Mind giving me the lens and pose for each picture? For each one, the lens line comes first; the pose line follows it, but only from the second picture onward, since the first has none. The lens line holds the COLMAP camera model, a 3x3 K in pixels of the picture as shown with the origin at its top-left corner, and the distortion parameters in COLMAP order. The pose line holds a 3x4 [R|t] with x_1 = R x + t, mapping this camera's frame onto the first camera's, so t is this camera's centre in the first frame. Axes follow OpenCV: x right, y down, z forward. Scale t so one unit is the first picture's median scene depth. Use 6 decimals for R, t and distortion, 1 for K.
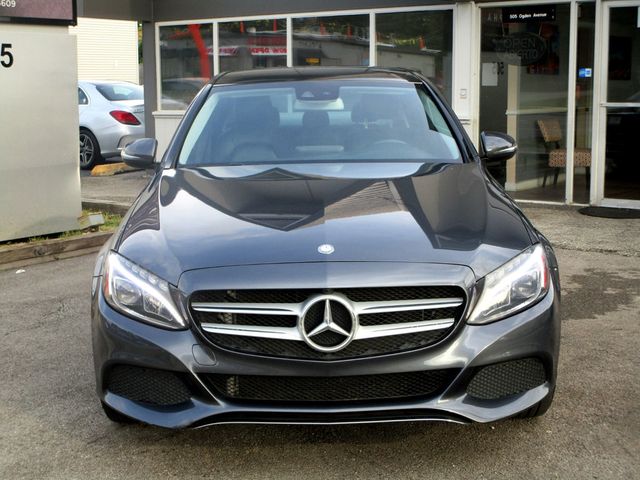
lens RADIAL K [[991.6, 0, 320.0], [0, 991.6, 240.0], [0, 0, 1]] dist [-0.115447, 0.003383]
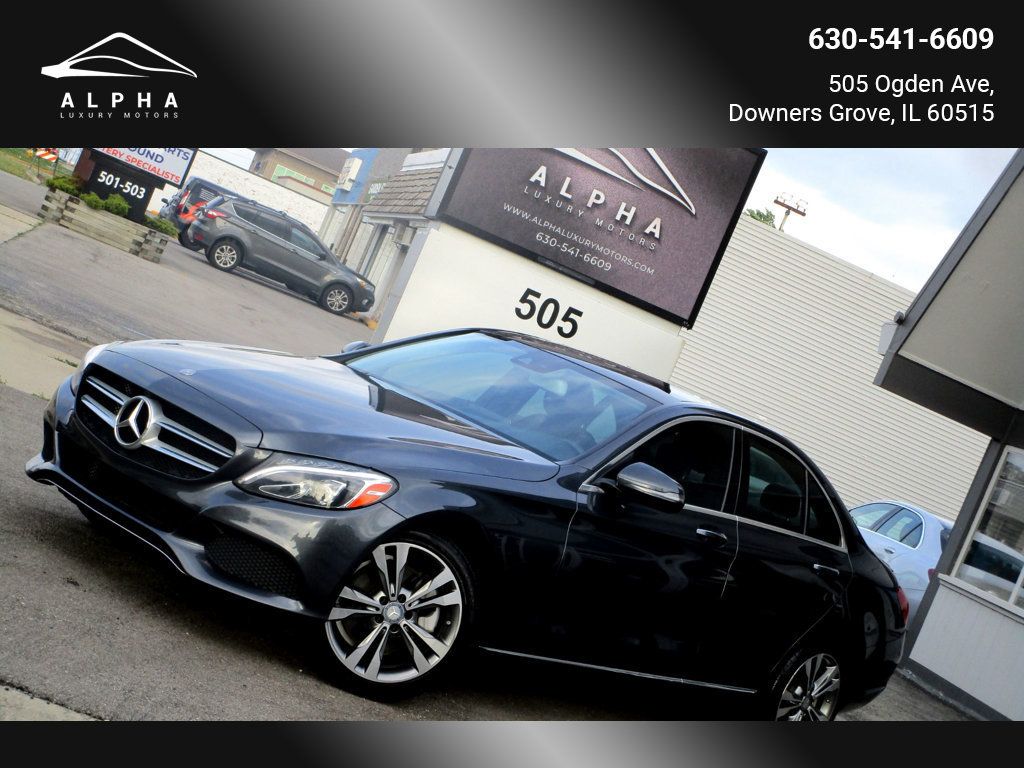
lens RADIAL K [[1901.5, 0, 512.0], [0, 1901.5, 384.0], [0, 0, 1]] dist [-0.176944, -0.147132]
pose [[0.692182, 0.312159, -0.650724, 1.561479], [-0.483659, 0.869842, -0.097202, 0.048476], [0.535684, 0.382010, 0.753067, -0.321952]]
